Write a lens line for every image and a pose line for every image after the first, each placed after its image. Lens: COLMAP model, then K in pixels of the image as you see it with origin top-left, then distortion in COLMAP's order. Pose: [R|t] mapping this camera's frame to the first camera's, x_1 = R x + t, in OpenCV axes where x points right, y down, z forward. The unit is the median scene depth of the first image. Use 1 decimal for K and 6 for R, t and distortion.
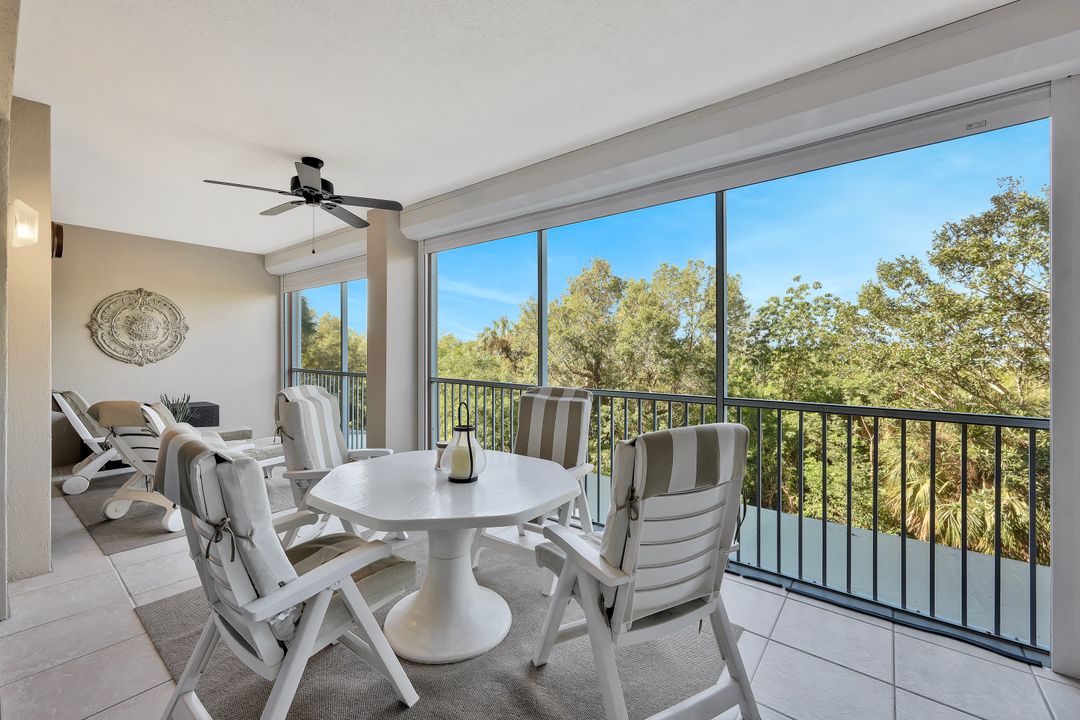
lens RADIAL K [[436.9, 0, 543.2], [0, 436.9, 352.4], [0, 0, 1]] dist [0.001370, 0.000077]
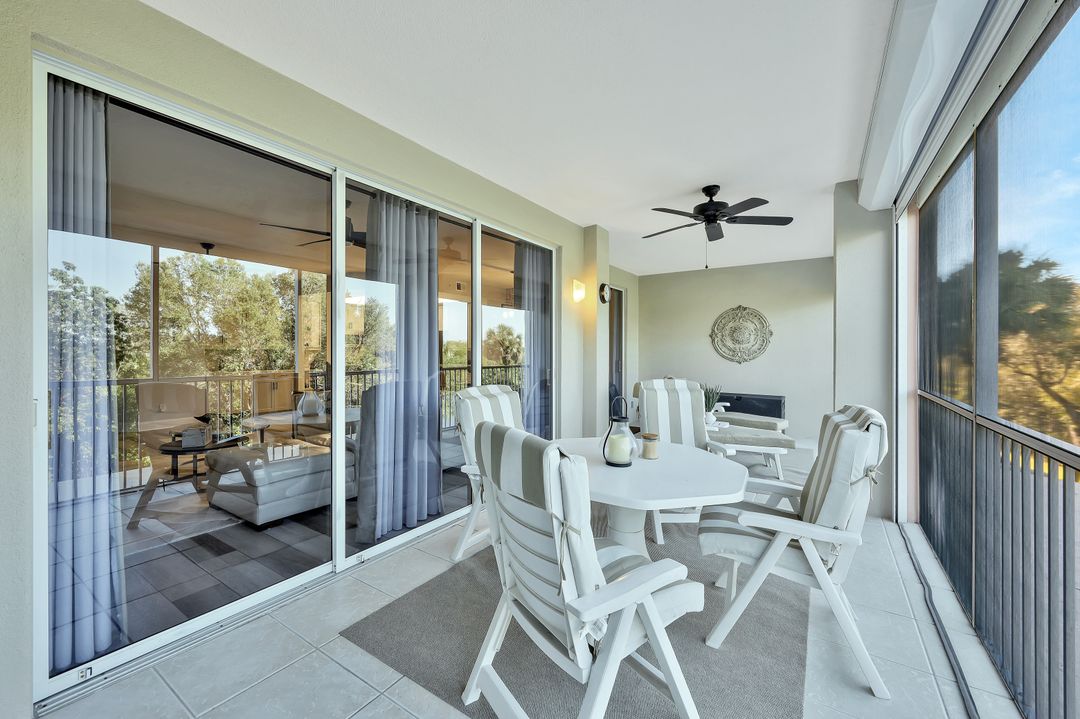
lens RADIAL K [[436.9, 0, 536.5], [0, 436.9, 352.6], [0, 0, 1]] dist [0.001370, 0.000077]
pose [[0.088399, -0.000354, -0.996085, 0.355182], [-0.002594, 0.999996, -0.000586, -0.000311], [0.996082, 0.002636, 0.088398, 0.268784]]
